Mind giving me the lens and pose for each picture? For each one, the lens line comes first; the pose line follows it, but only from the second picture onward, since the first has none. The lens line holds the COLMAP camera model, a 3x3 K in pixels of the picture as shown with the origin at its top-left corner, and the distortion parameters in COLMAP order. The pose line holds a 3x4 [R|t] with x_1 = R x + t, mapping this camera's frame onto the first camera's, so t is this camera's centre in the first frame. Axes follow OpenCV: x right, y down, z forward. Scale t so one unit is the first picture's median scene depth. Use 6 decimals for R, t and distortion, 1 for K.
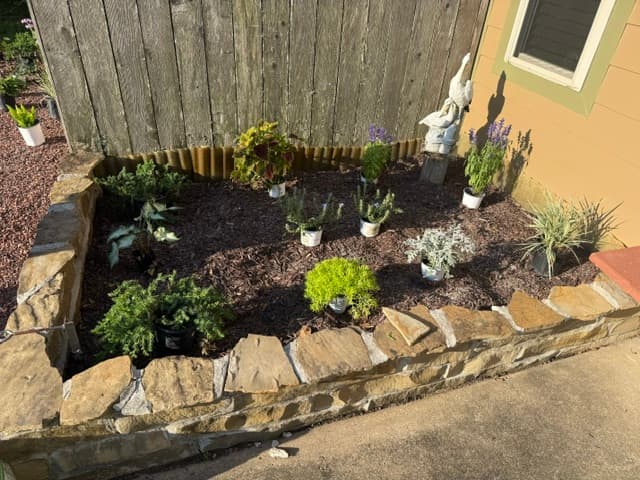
lens RADIAL K [[439.0, 0, 318.3], [0, 439.0, 237.2], [0, 0, 1]] dist [-0.035780, -0.000820]
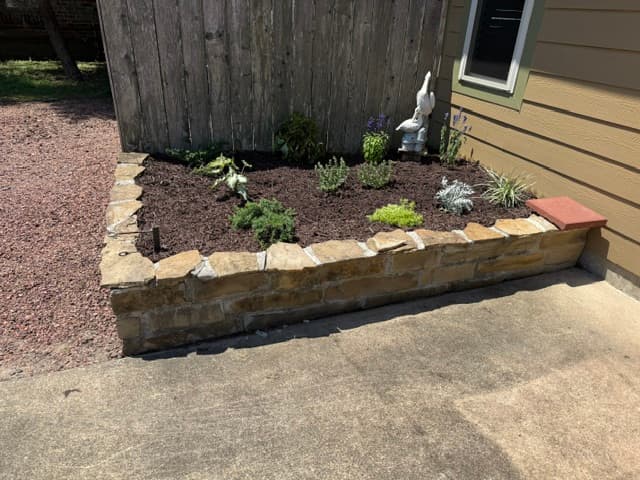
lens RADIAL K [[439.0, 0, 320.7], [0, 439.0, 242.5], [0, 0, 1]] dist [-0.035780, -0.000820]
pose [[0.999073, -0.035021, 0.025052, -0.035681], [0.037757, 0.992215, -0.118675, 0.252576], [-0.020701, 0.119511, 0.992617, -0.259424]]
